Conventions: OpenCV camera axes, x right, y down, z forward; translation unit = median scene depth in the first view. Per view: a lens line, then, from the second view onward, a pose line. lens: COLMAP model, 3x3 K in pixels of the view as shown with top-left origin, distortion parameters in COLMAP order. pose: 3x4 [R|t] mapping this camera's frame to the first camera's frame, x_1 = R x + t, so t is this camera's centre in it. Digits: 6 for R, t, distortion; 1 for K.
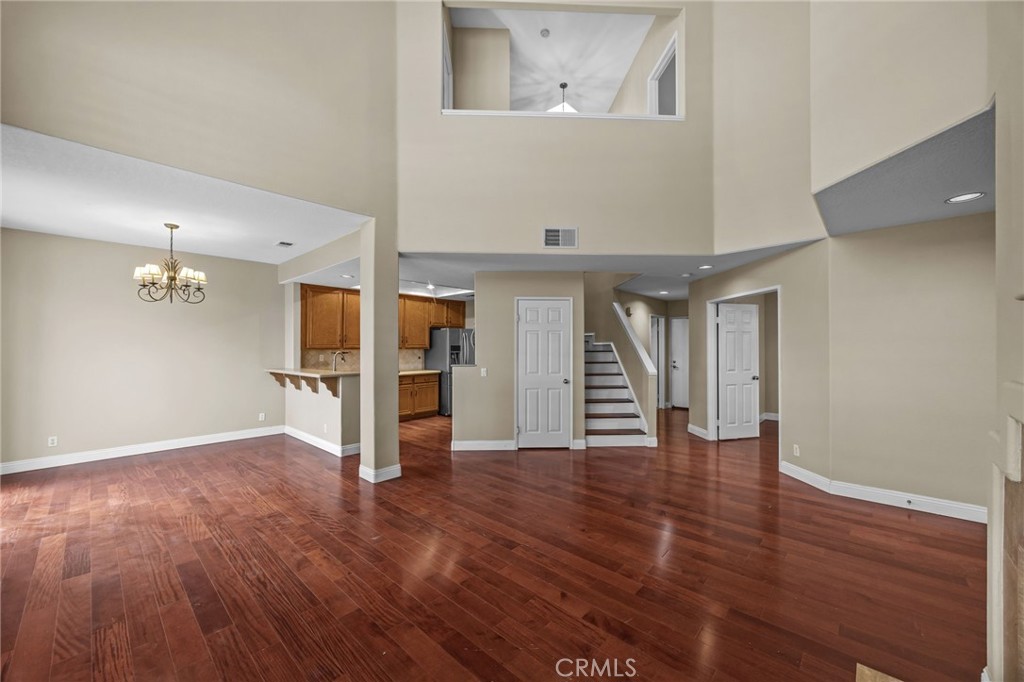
lens RADIAL K [[391.3, 0, 512.6], [0, 391.3, 343.6], [0, 0, 1]] dist [-0.003261, -0.000080]
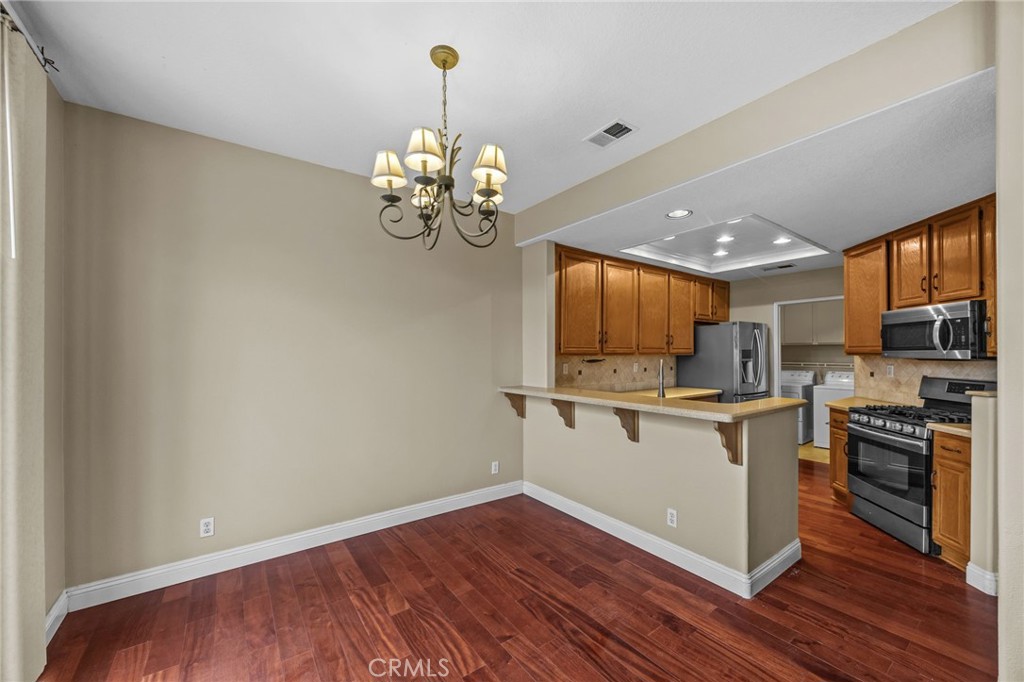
lens RADIAL K [[395.3, 0, 513.4], [0, 395.3, 350.0], [0, 0, 1]] dist [0.000097, 0.000008]
pose [[0.980849, 0.001628, -0.194765, -0.575313], [-0.001105, 0.999995, 0.002796, 0.006279], [0.194769, -0.002527, 0.980846, 0.477622]]
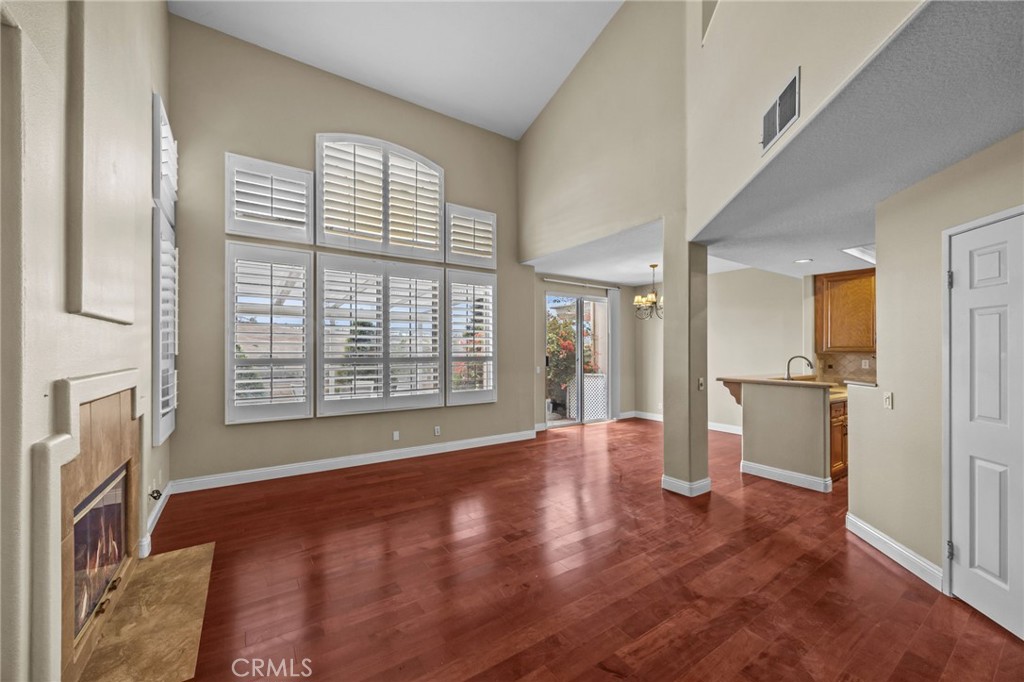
lens RADIAL K [[388.9, 0, 506.2], [0, 388.9, 345.3], [0, 0, 1]] dist [-0.001961, 0.000413]
pose [[-0.230738, -0.009589, -0.972969, 0.528479], [0.008363, 0.999895, -0.011837, 0.004212], [0.972980, -0.010868, -0.230633, 0.637952]]
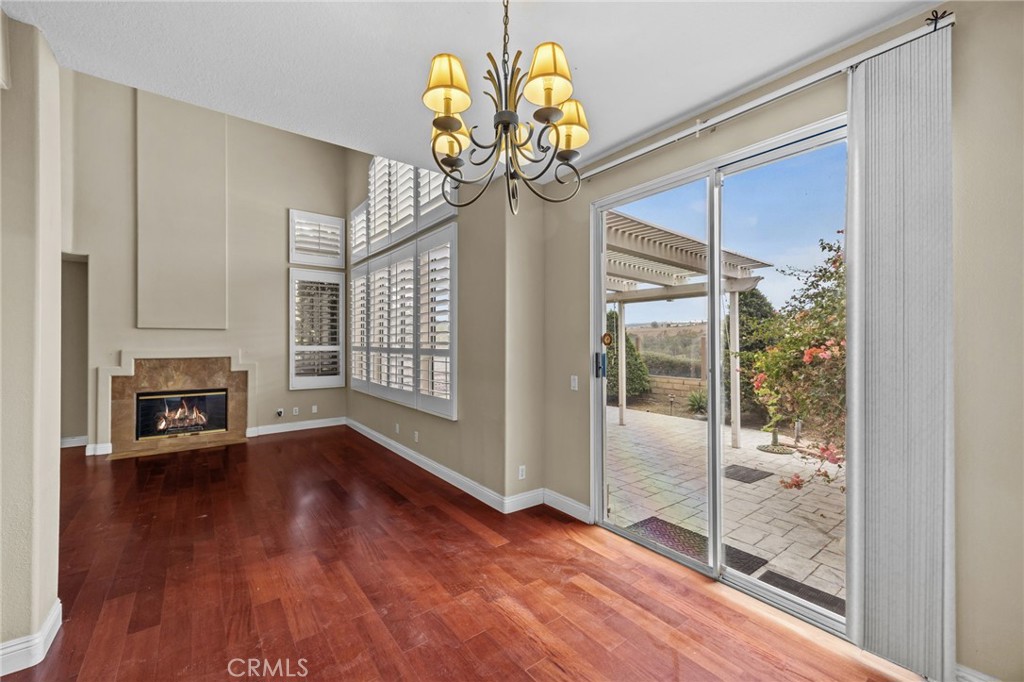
lens RADIAL K [[406.7, 0, 512.0], [0, 406.7, 341.0], [0, 0, 1]] dist [0.000052, 0.000044]
pose [[-0.985105, 0.002390, 0.171936, -0.739564], [0.000809, 0.999957, -0.009268, 0.013935], [-0.171951, -0.008991, -0.985064, 1.050159]]
